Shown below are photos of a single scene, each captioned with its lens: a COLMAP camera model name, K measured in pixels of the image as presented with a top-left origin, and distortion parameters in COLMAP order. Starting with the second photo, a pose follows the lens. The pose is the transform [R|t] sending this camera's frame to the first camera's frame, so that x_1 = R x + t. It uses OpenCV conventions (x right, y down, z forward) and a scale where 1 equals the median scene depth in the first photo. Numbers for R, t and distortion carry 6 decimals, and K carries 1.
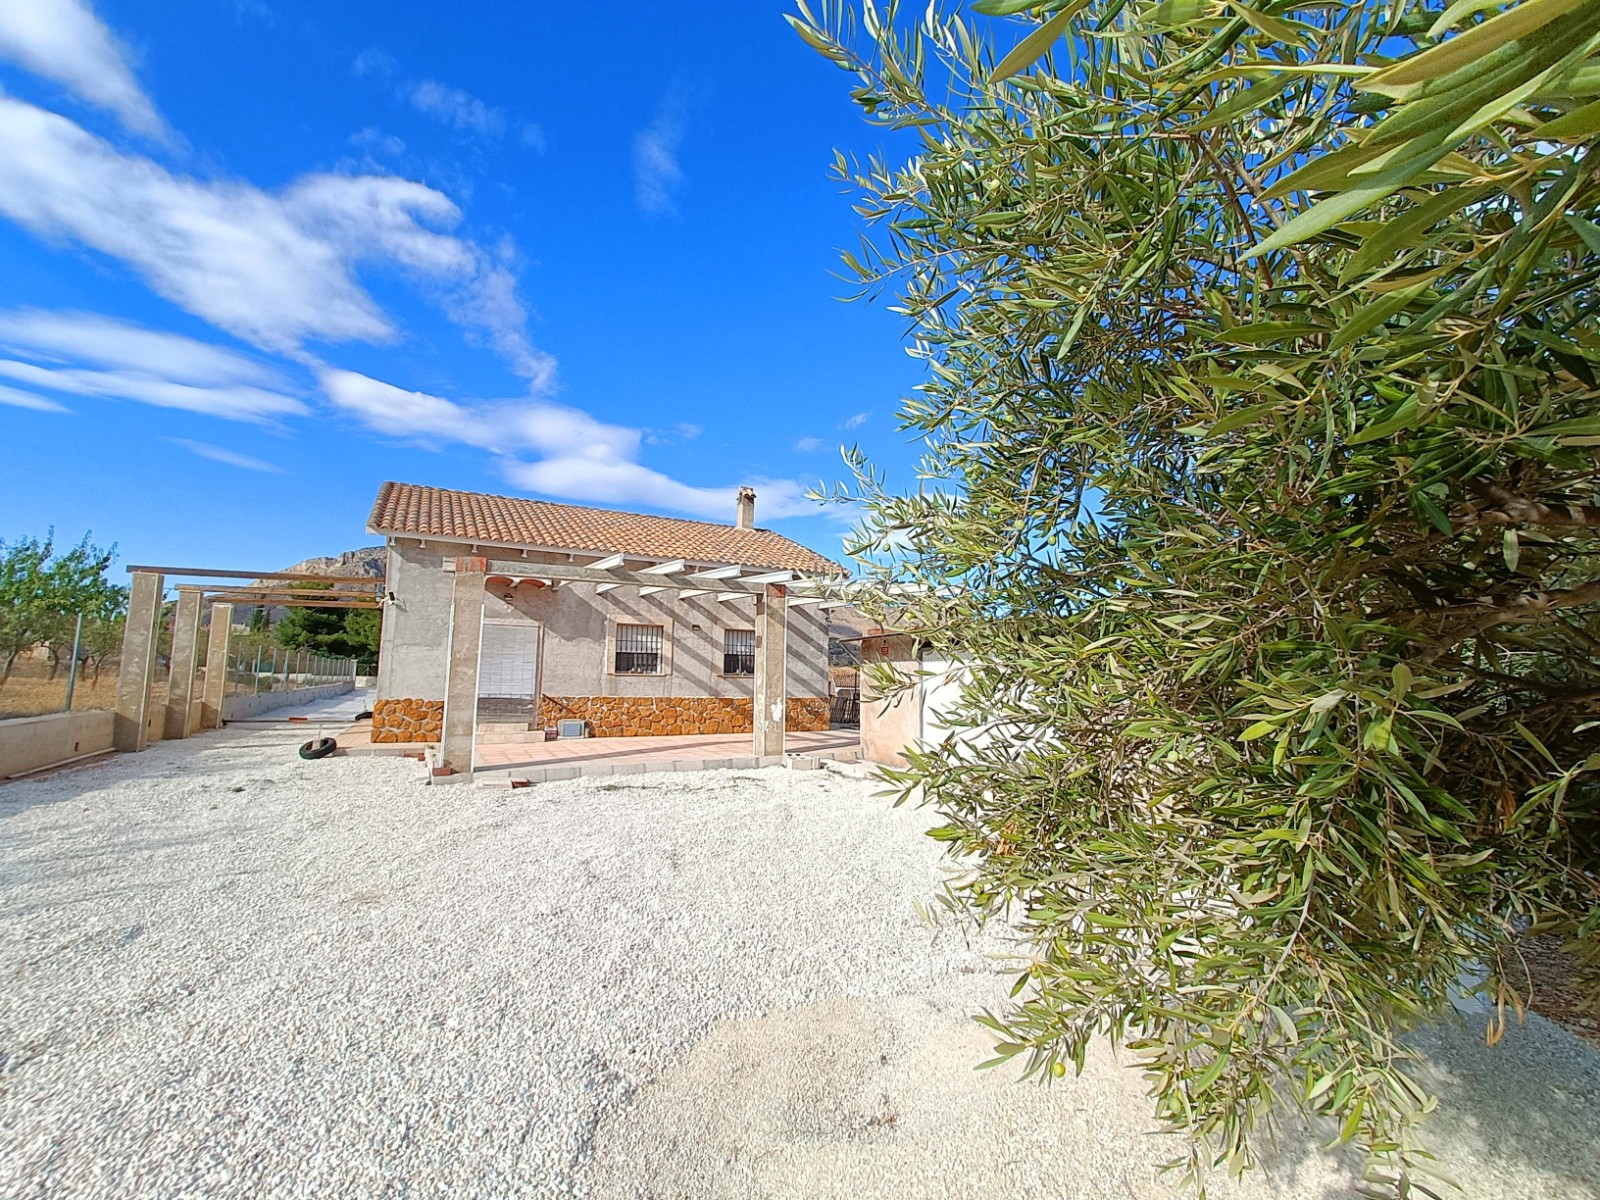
lens RADIAL K [[716.7, 0, 787.3], [0, 716.7, 594.3], [0, 0, 1]] dist [0.004054, 0.000426]
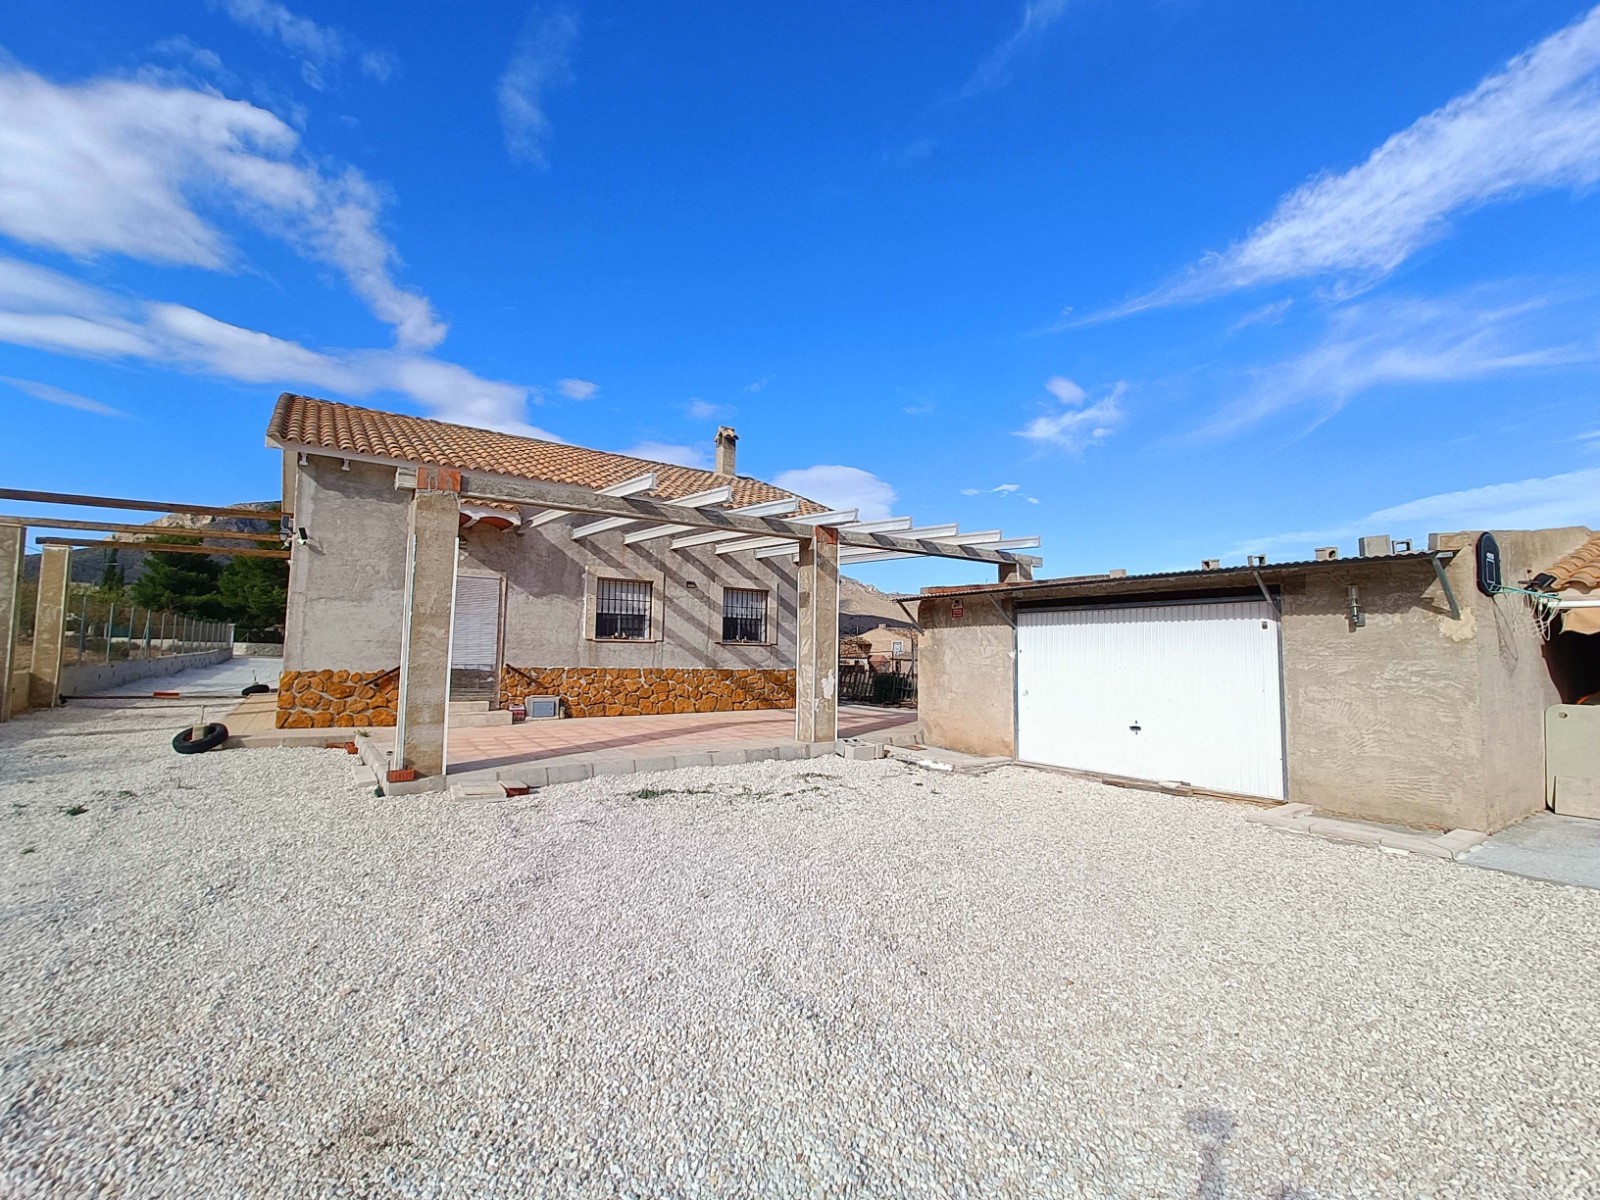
lens RADIAL K [[716.7, 0, 786.4], [0, 716.7, 597.9], [0, 0, 1]] dist [0.004054, 0.000426]
pose [[0.992726, 0.012932, 0.119697, -0.122747], [-0.018557, 0.998769, 0.045996, 0.022477], [-0.118955, -0.047883, 0.991744, 0.171187]]
